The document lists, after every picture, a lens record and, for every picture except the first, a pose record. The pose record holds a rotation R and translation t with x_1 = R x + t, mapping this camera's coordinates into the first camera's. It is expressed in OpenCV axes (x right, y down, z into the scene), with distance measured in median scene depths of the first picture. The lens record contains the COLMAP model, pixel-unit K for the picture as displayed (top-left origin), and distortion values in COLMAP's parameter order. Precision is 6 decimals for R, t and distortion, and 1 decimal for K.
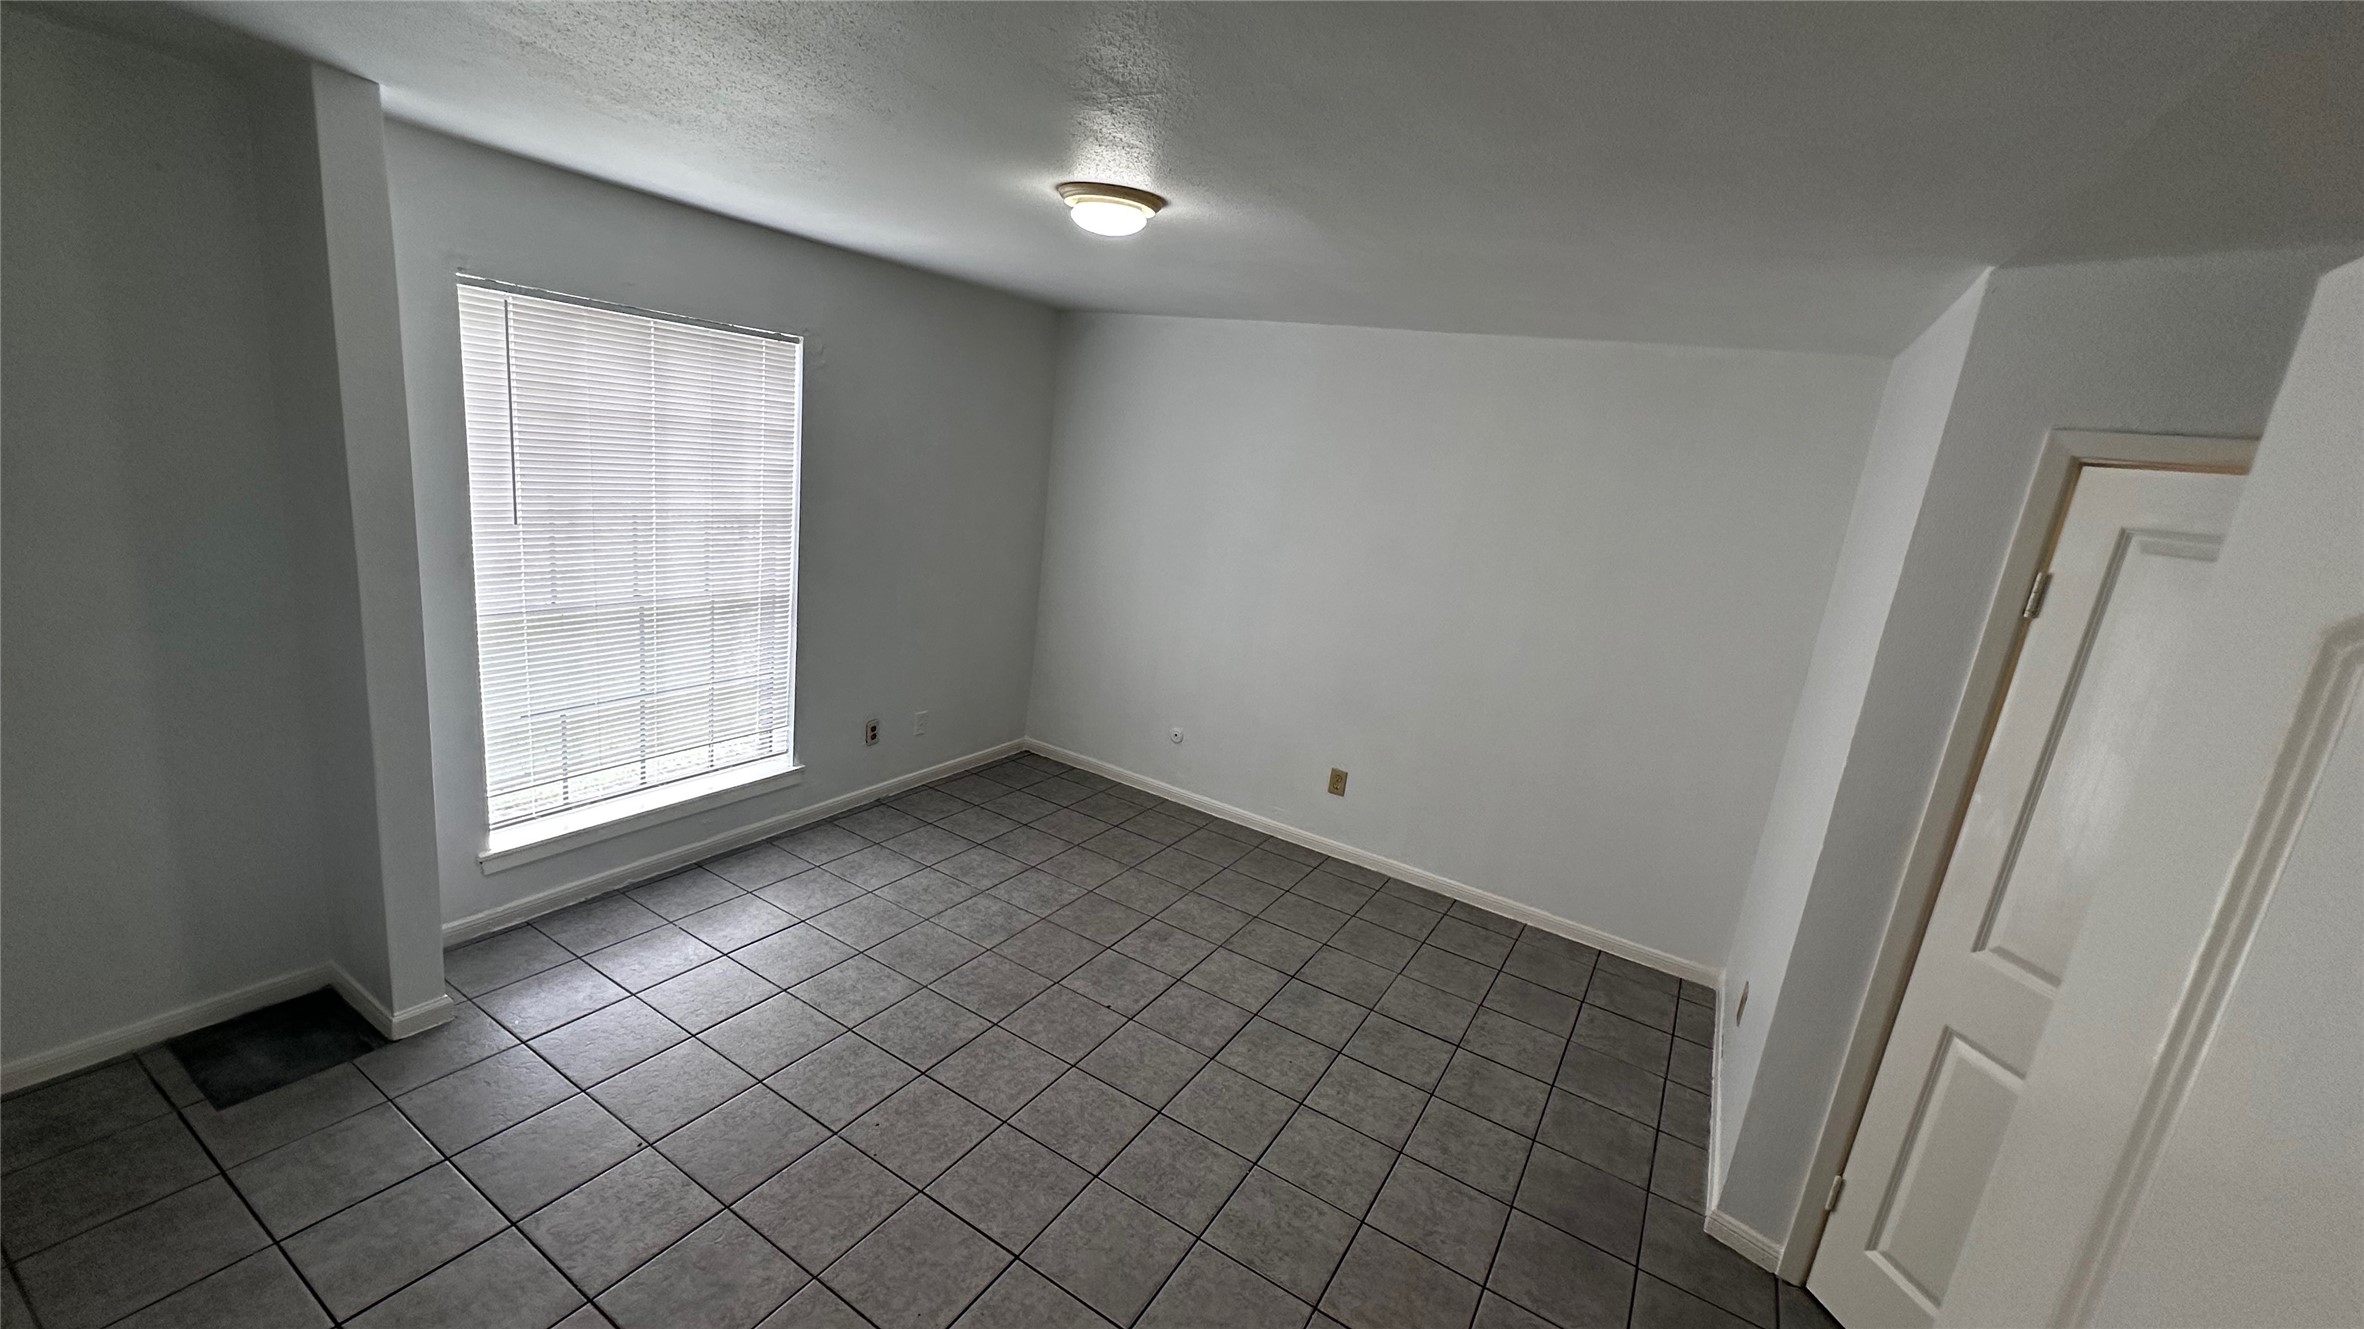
lens RADIAL K [[946.6, 0, 1190.9], [0, 946.6, 662.4], [0, 0, 1]] dist [0.000931, 0.000721]
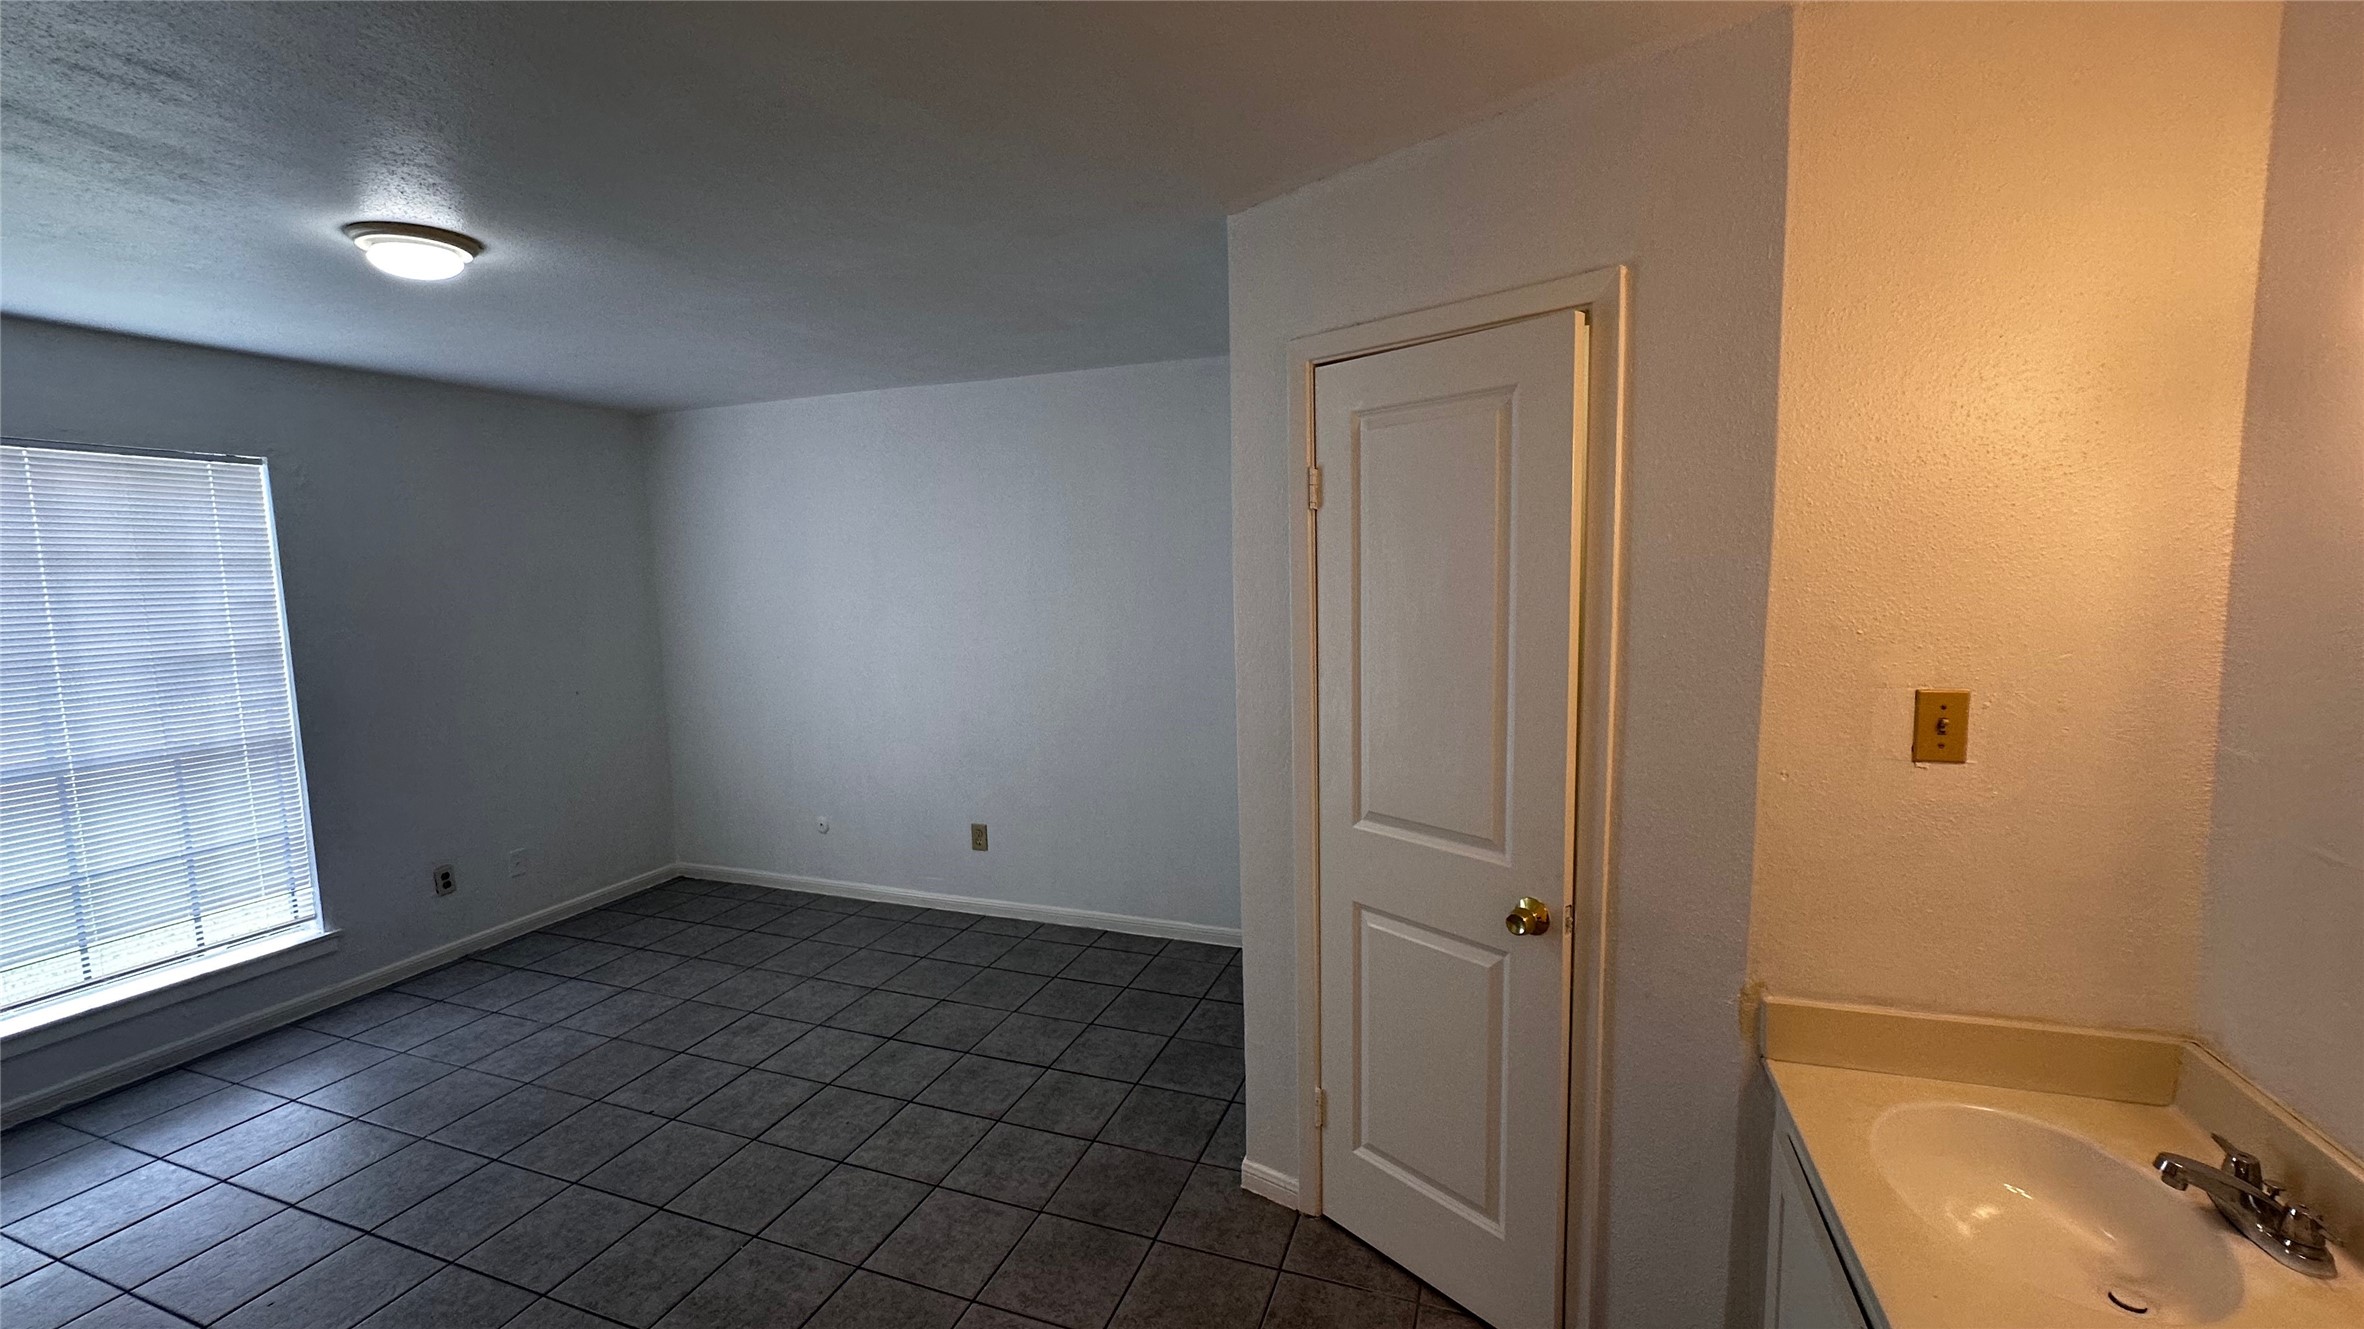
lens RADIAL K [[946.6, 0, 1179.3], [0, 946.6, 665.5], [0, 0, 1]] dist [0.000931, 0.000721]
pose [[0.973357, -0.161250, 0.163019, 0.294957], [0.179438, 0.978286, -0.103726, 0.119803], [-0.142753, 0.130214, 0.981155, -0.010723]]
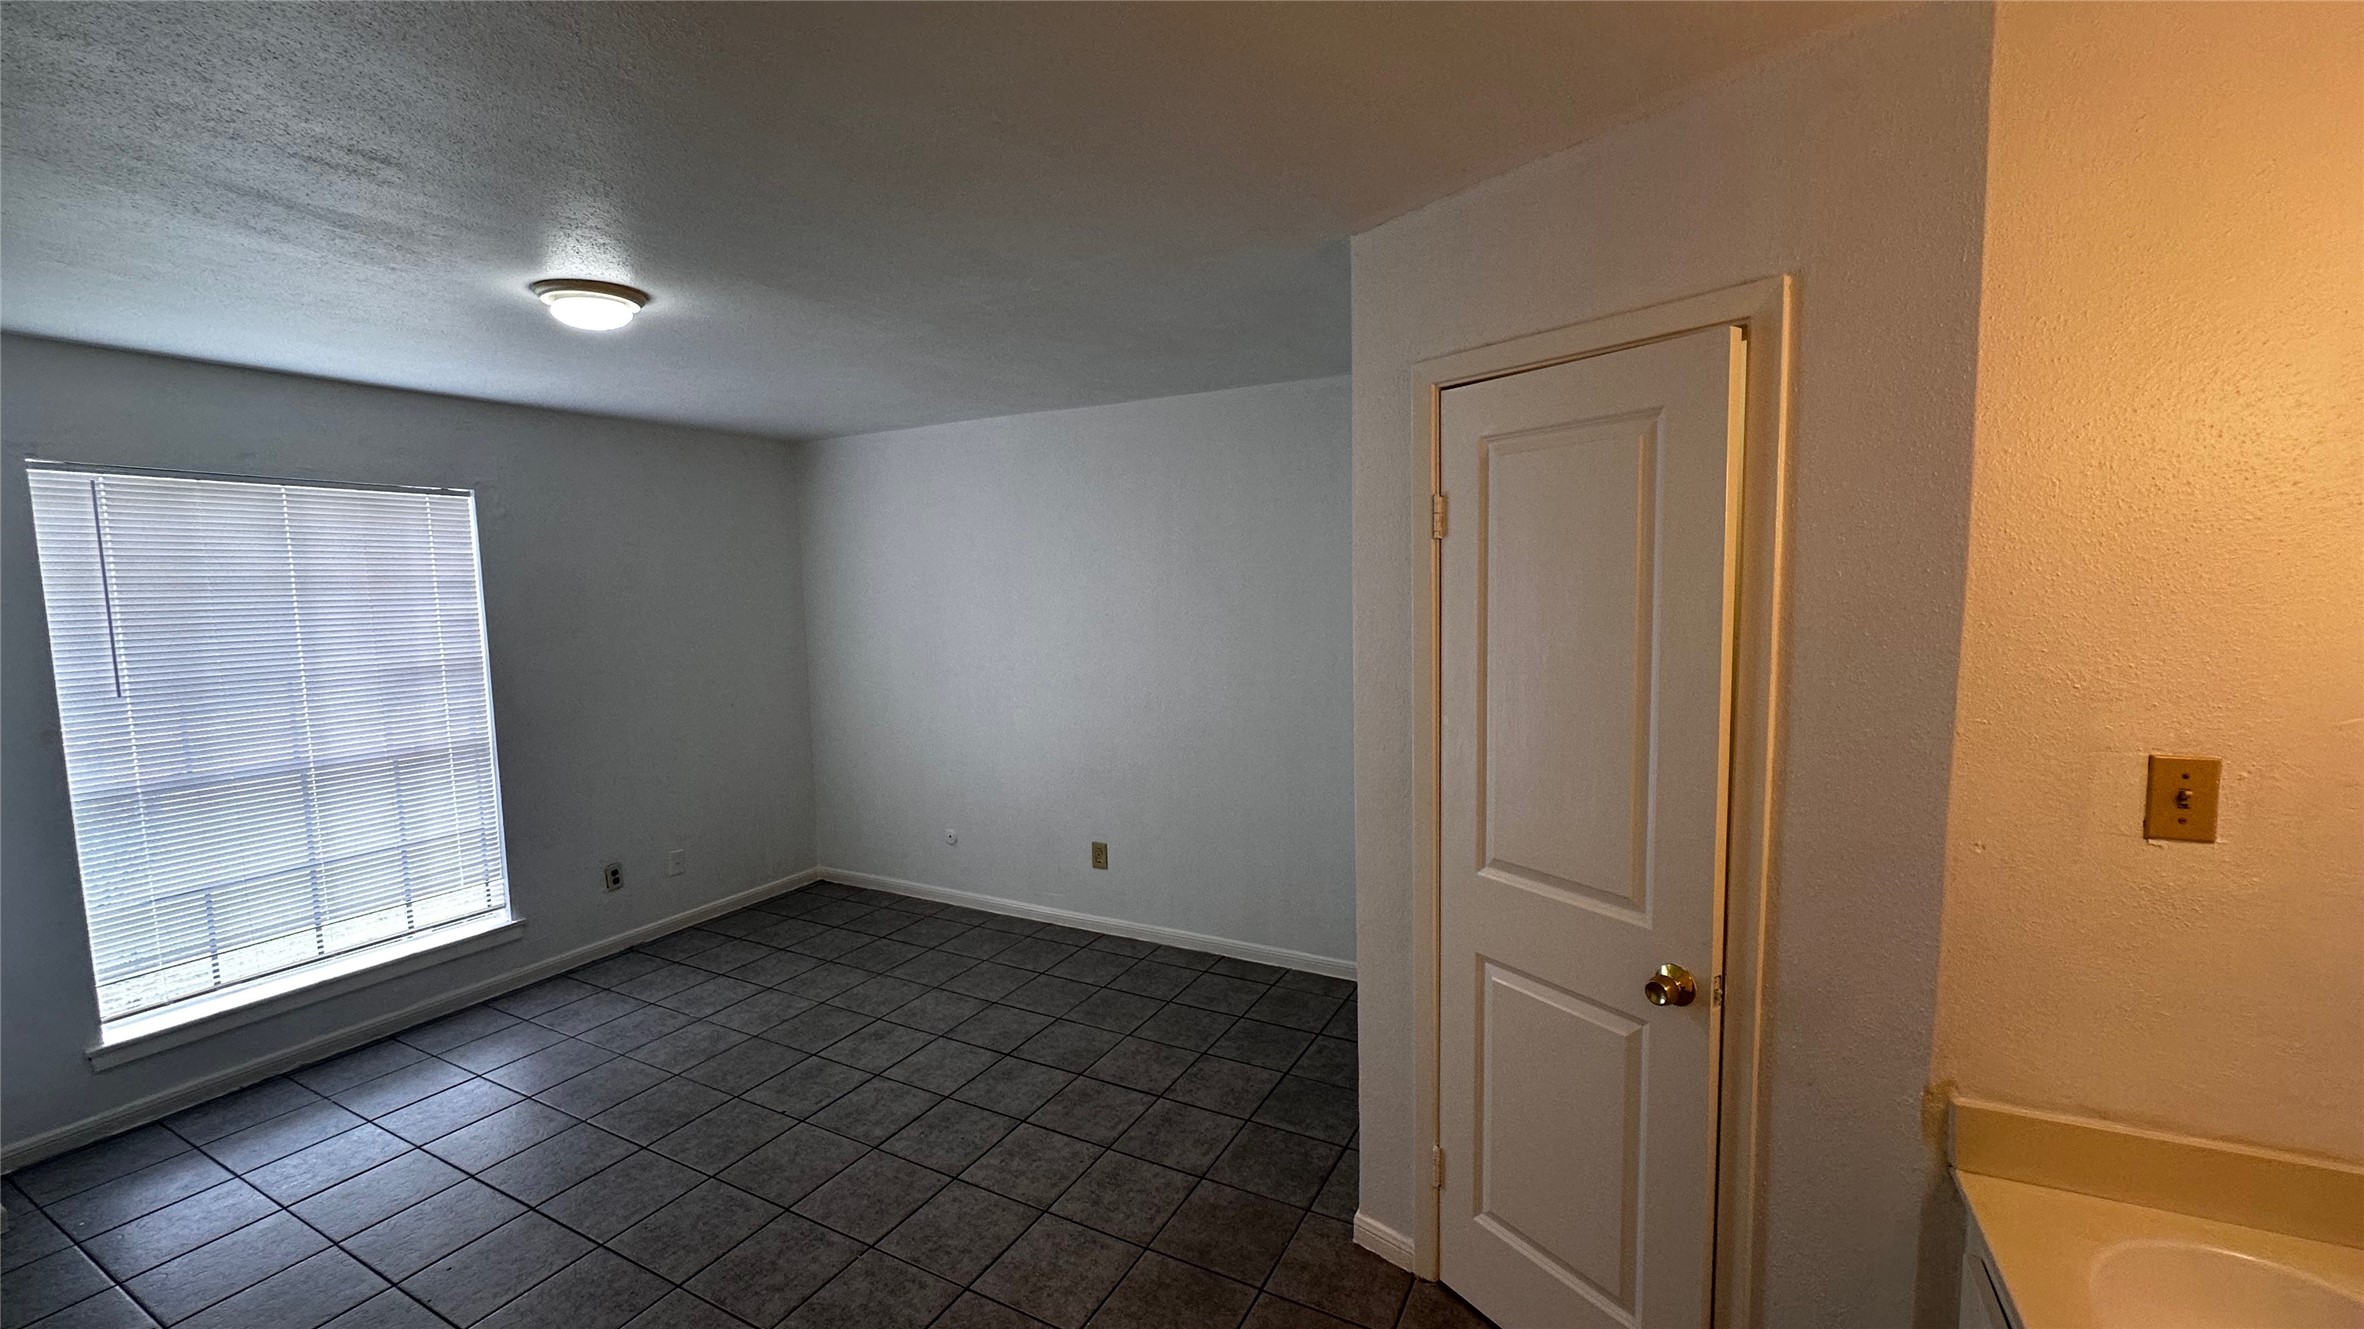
lens RADIAL K [[946.6, 0, 1181.7], [0, 946.6, 666.3], [0, 0, 1]] dist [0.000931, 0.000721]
pose [[0.988716, -0.145858, 0.034136, 0.307609], [0.149200, 0.979221, -0.137353, 0.107038], [-0.013393, 0.140896, 0.989934, -0.001340]]
